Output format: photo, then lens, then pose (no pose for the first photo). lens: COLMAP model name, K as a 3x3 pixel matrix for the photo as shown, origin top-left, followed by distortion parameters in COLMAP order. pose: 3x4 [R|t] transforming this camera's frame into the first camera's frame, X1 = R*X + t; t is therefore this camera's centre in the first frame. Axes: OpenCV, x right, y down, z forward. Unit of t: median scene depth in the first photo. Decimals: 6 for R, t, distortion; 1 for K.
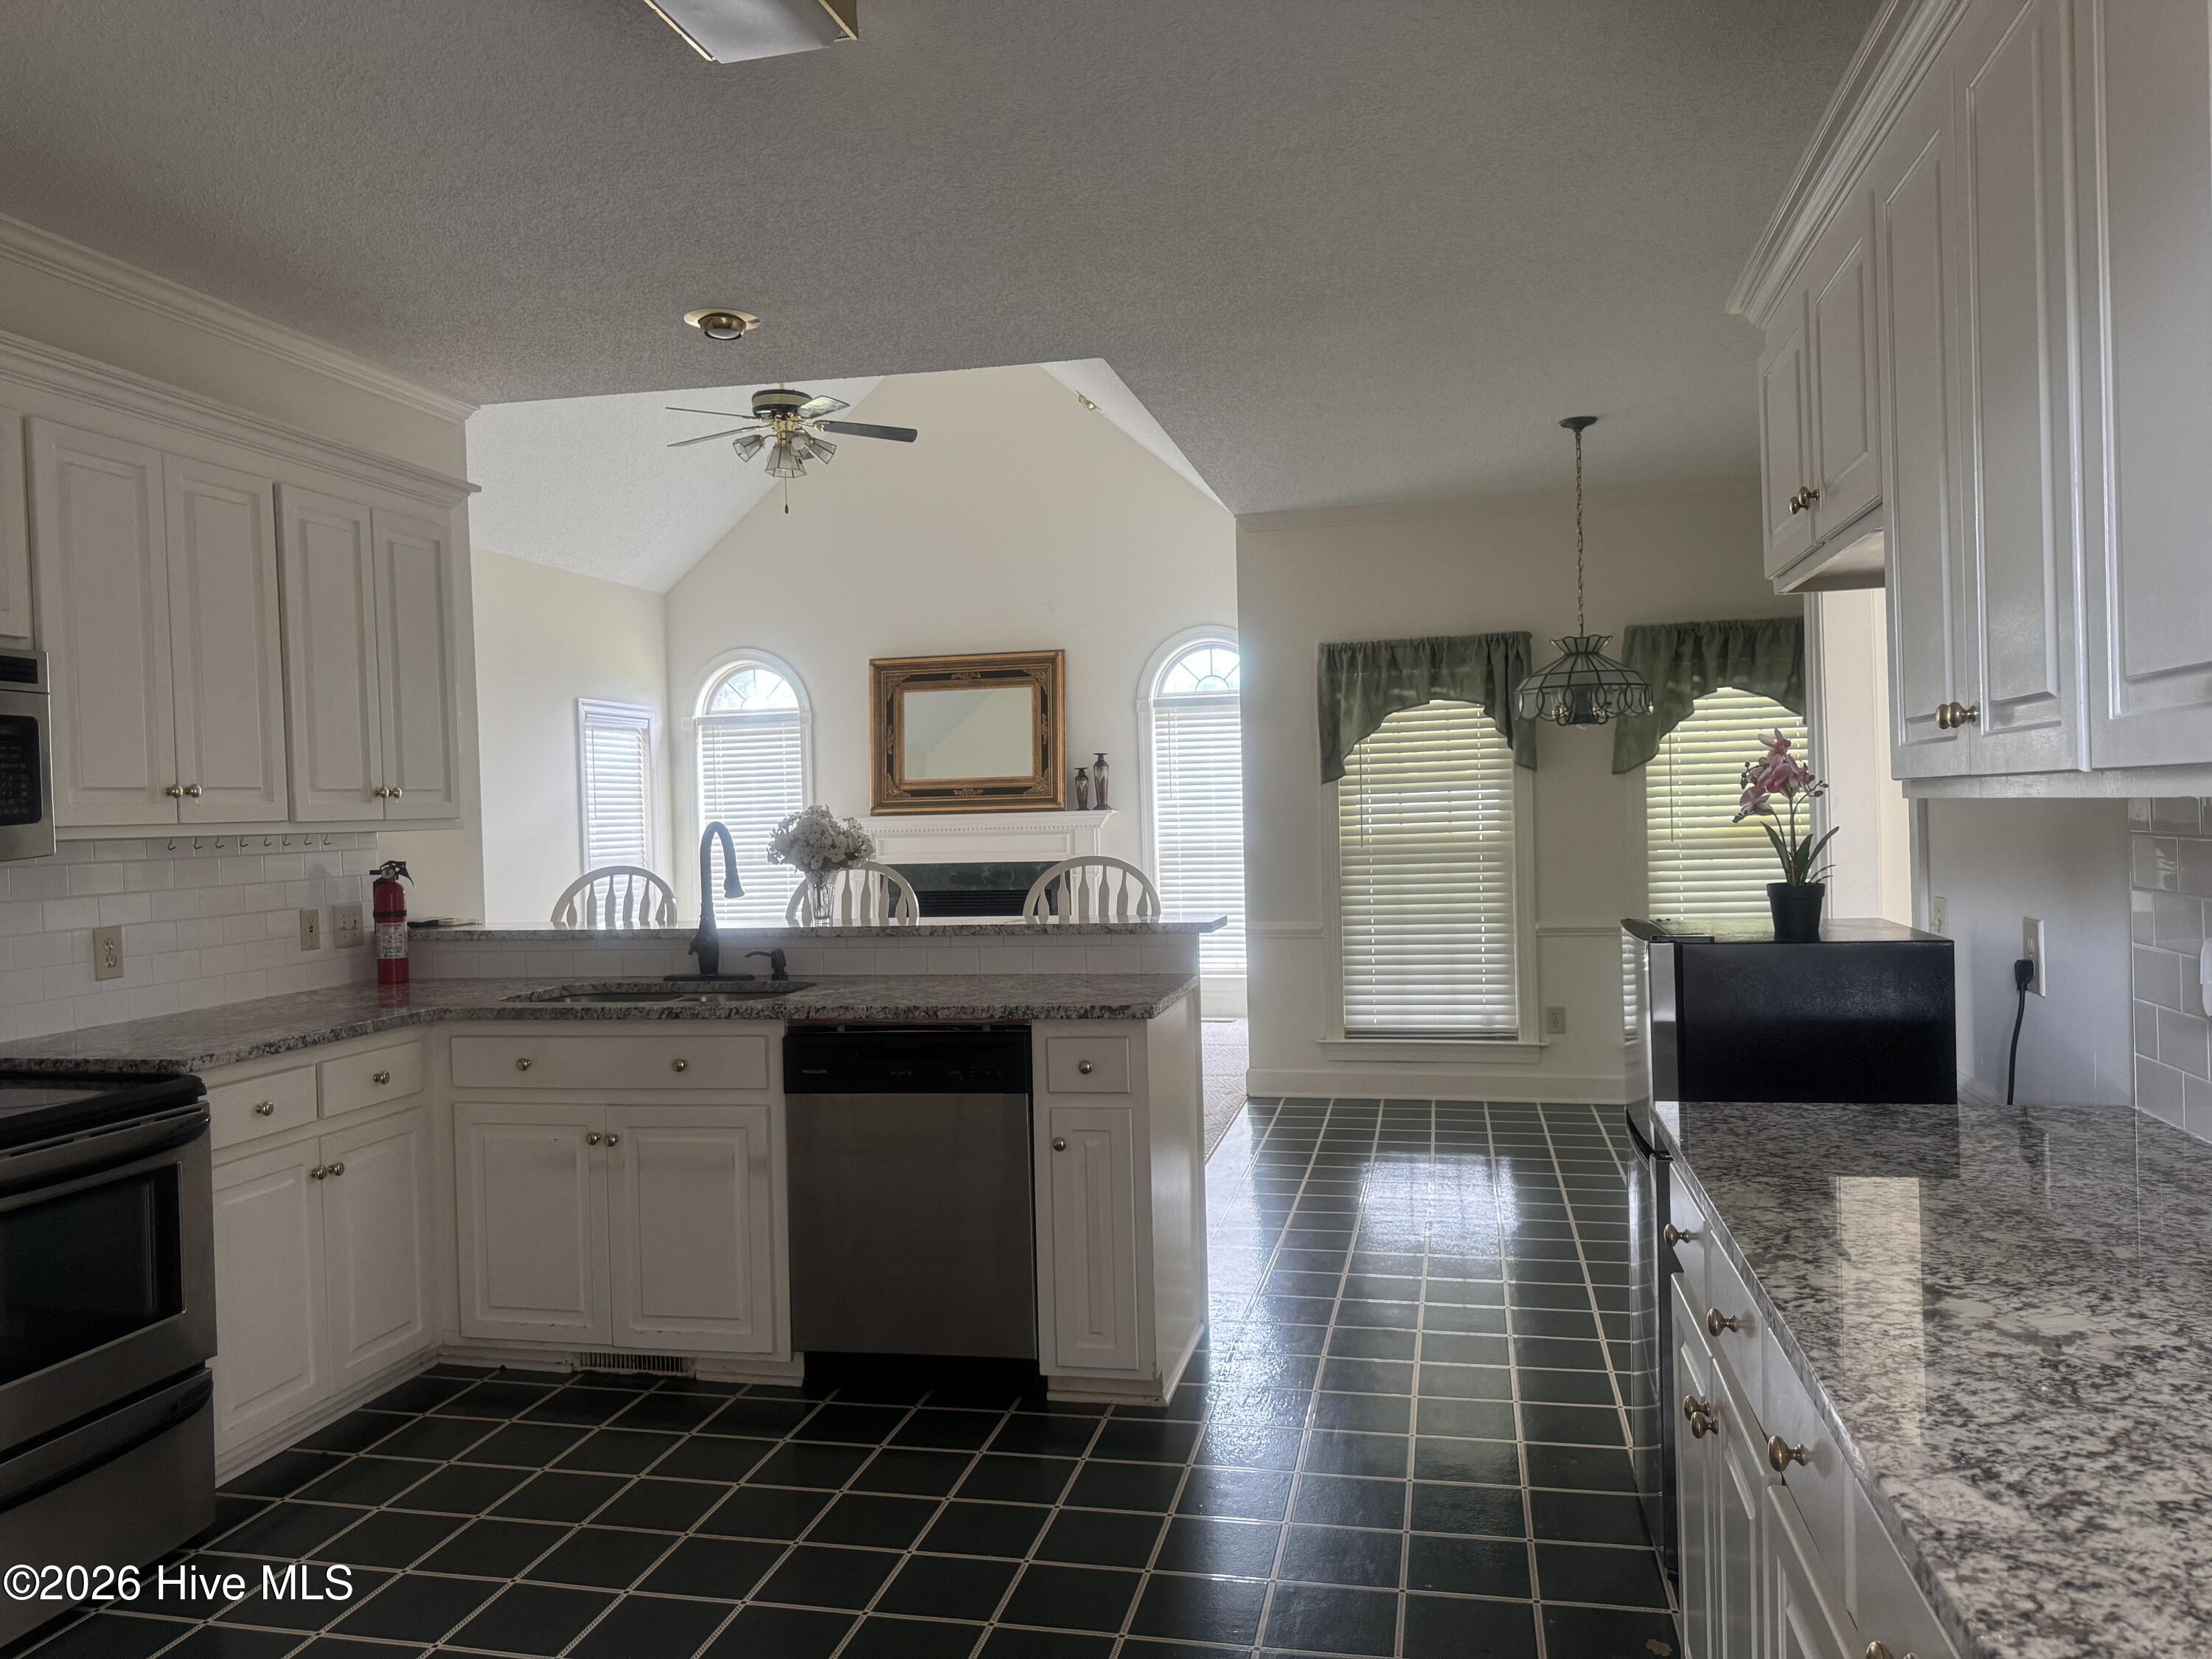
lens RADIAL K [[1556.4, 0, 1091.7], [0, 1556.4, 828.2], [0, 0, 1]] dist [0.065232, -0.078086]
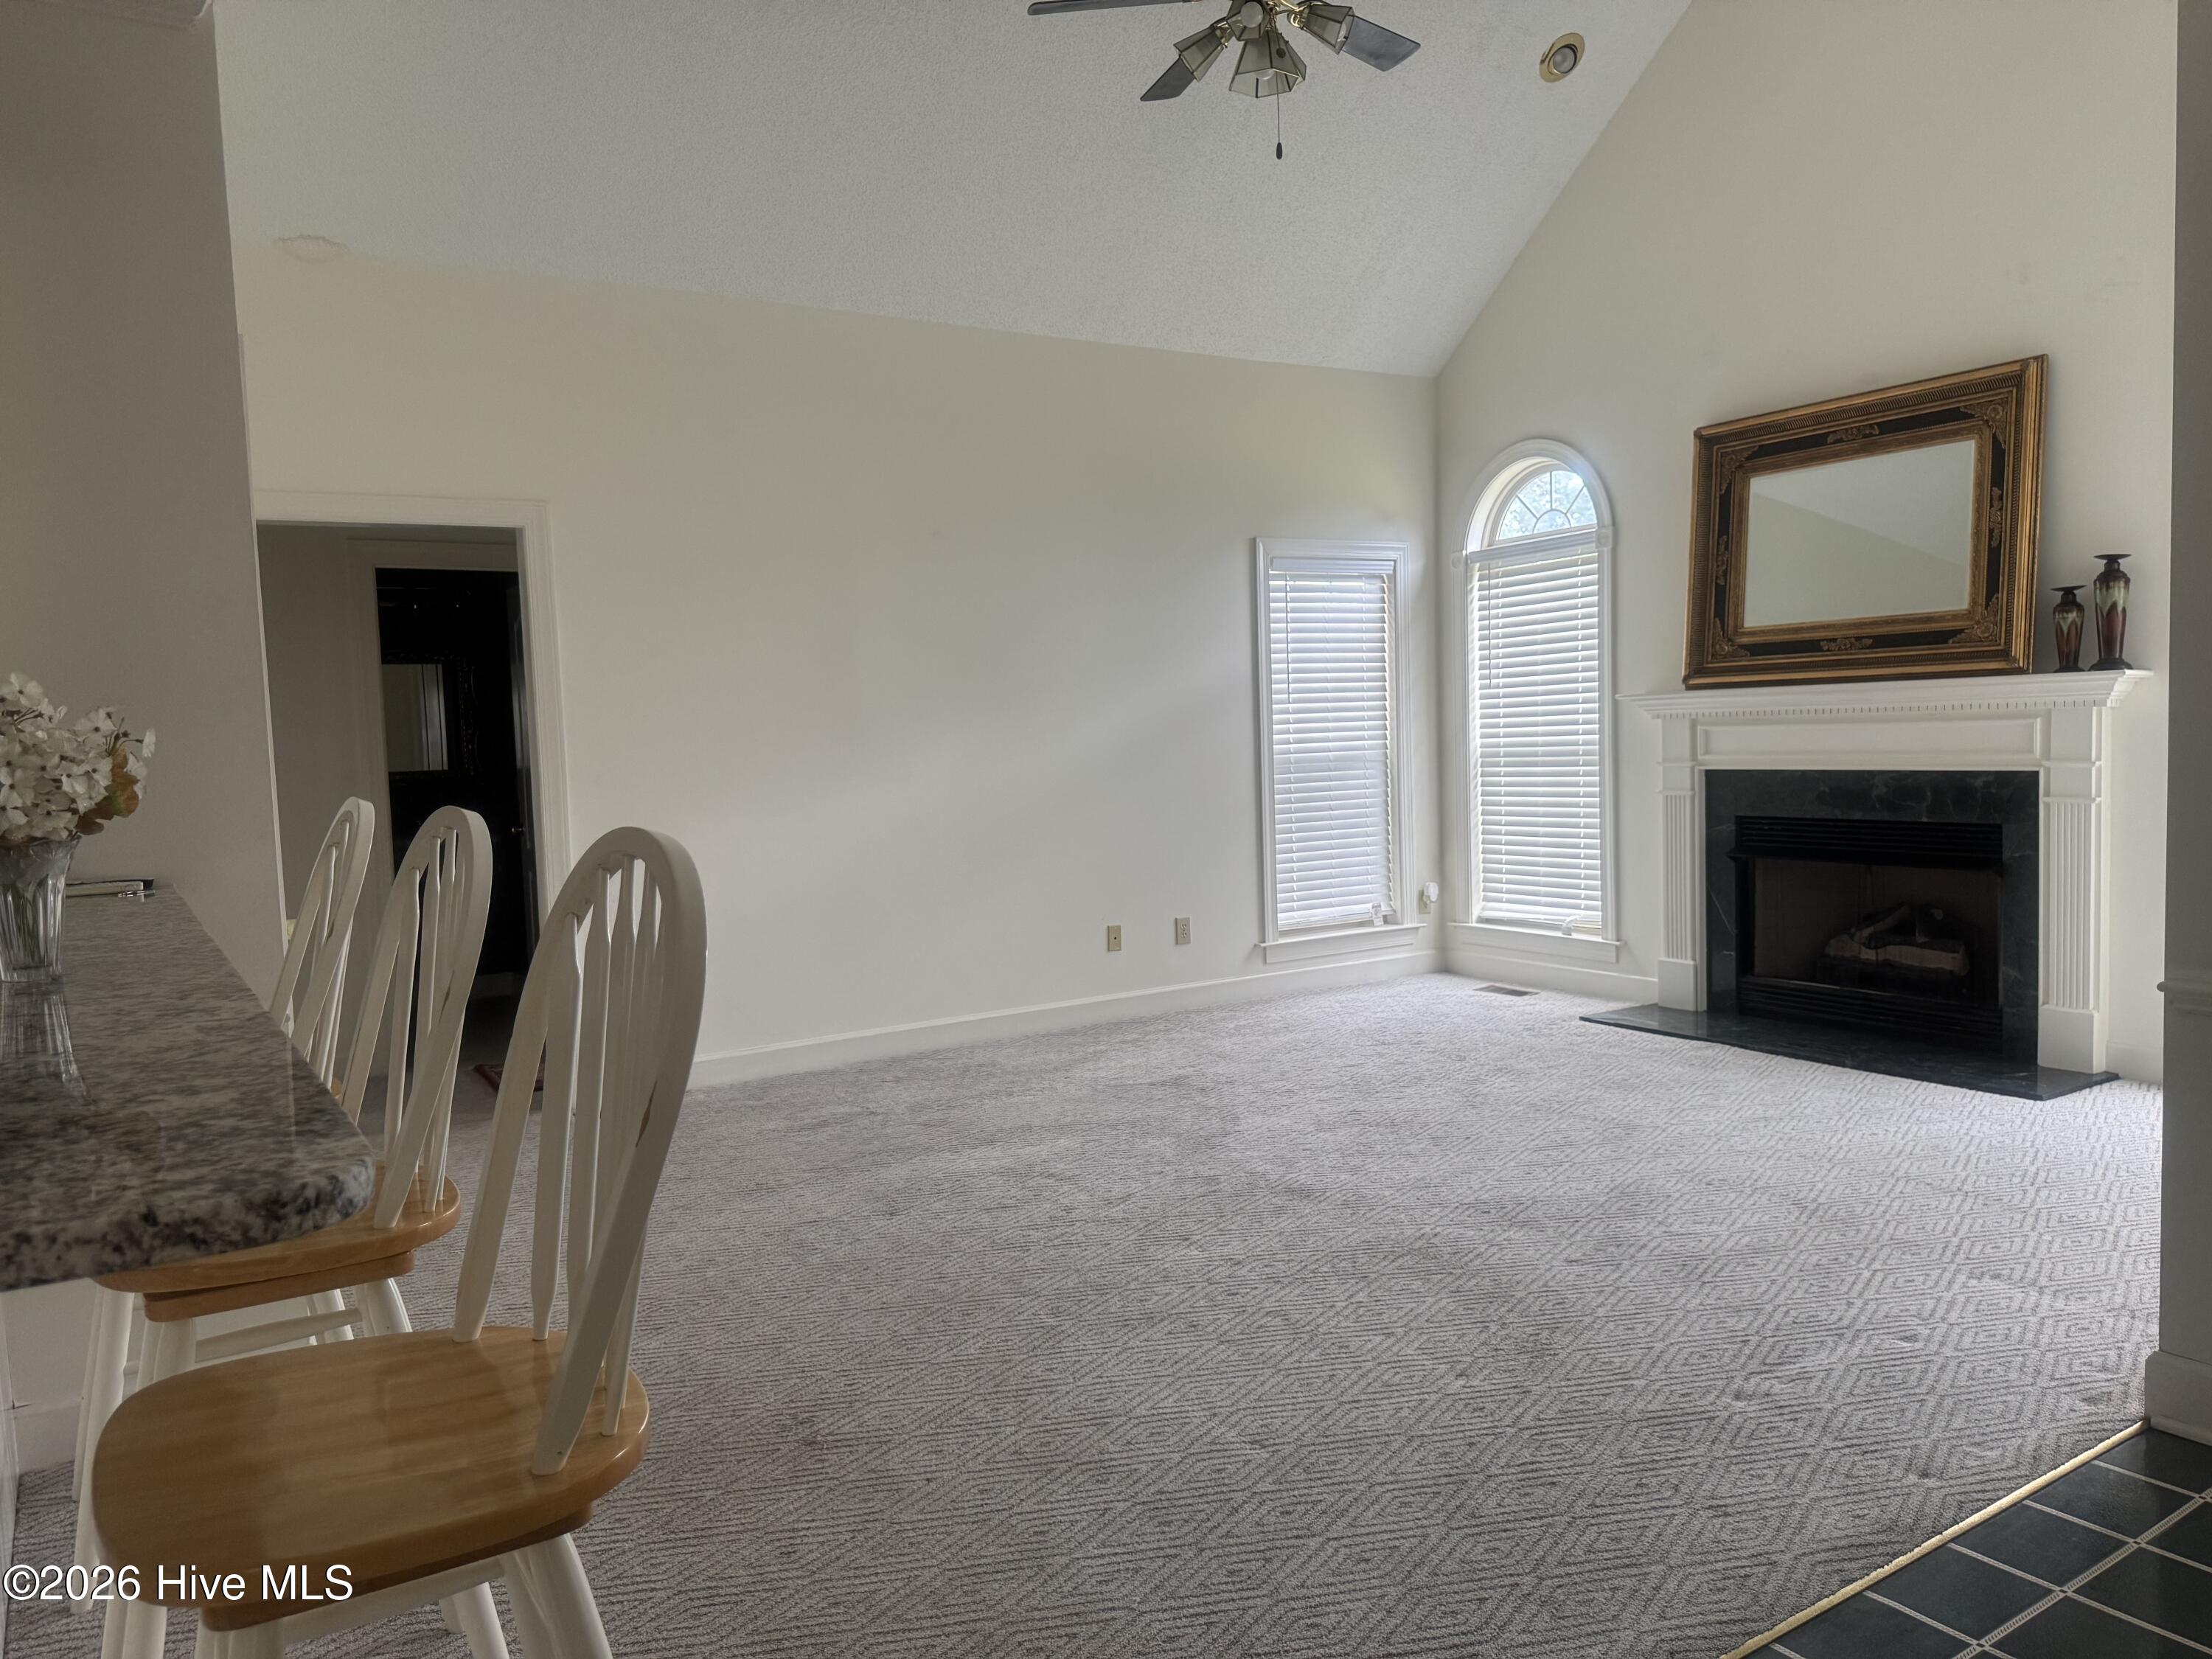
lens RADIAL K [[1556.4, 0, 1092.6], [0, 1556.4, 839.3], [0, 0, 1]] dist [0.065232, -0.078086]
pose [[0.719233, 0.050963, -0.692897, 0.179935], [0.009155, 0.996524, 0.082798, -0.003306], [0.694708, -0.065894, 0.716267, 0.576543]]
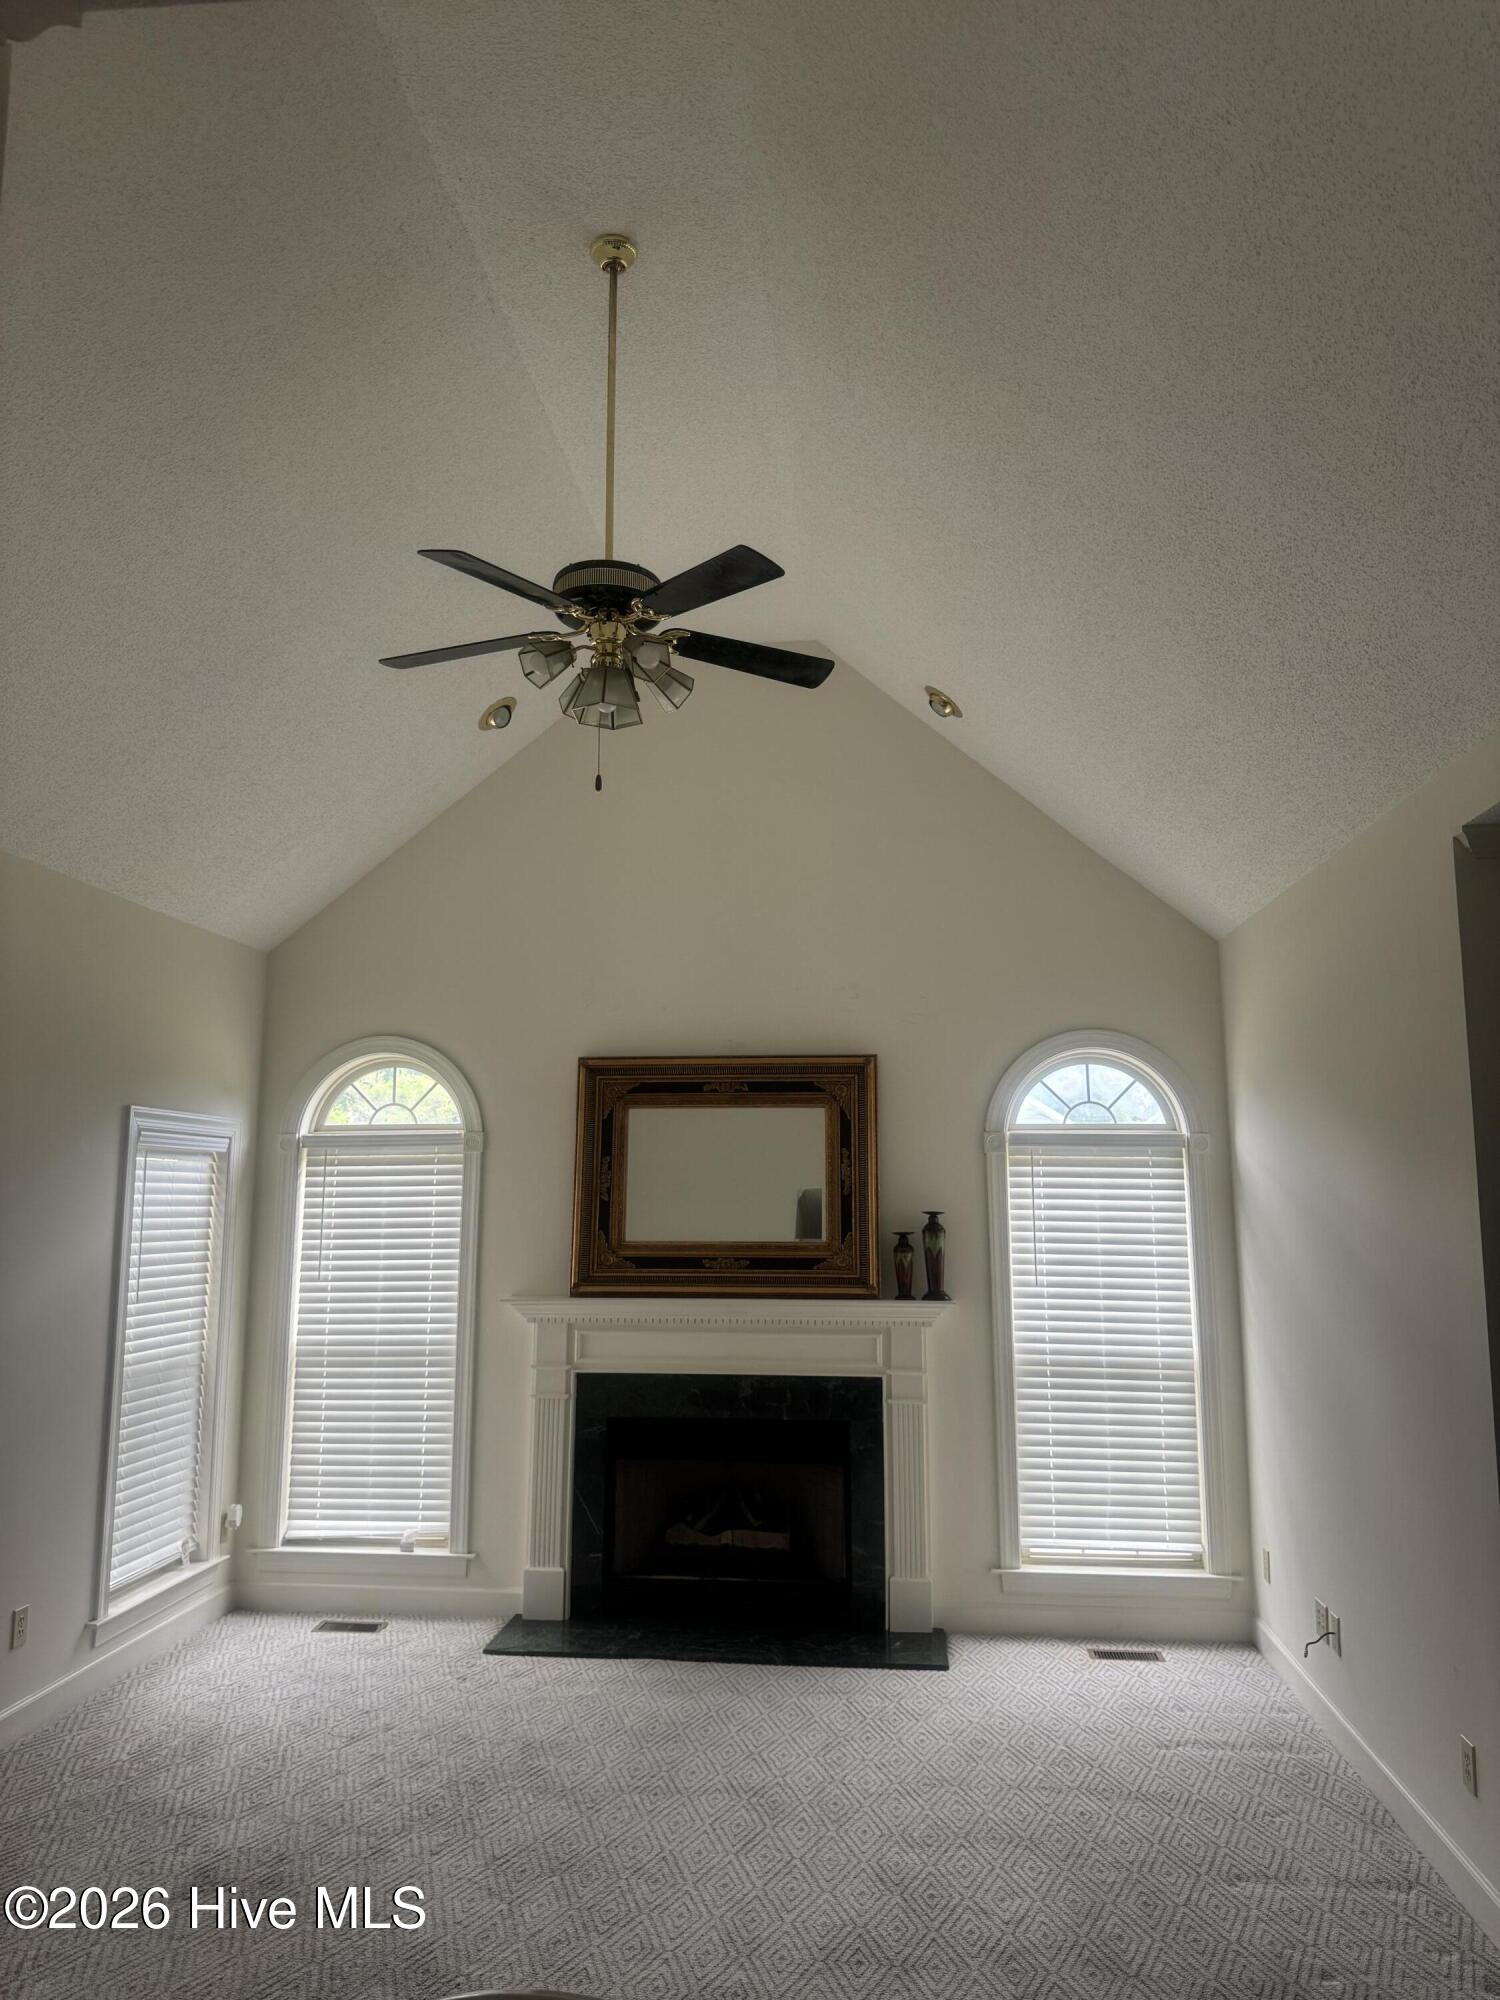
lens RADIAL K [[1407.2, 0, 746.5], [0, 1407.2, 984.3], [0, 0, 1]] dist [0.065232, -0.078086]
pose [[0.991136, 0.048355, 0.123742, -0.219803], [-0.026735, 0.984951, -0.170753, -0.055354], [-0.130136, 0.165931, 0.977513, 0.570676]]
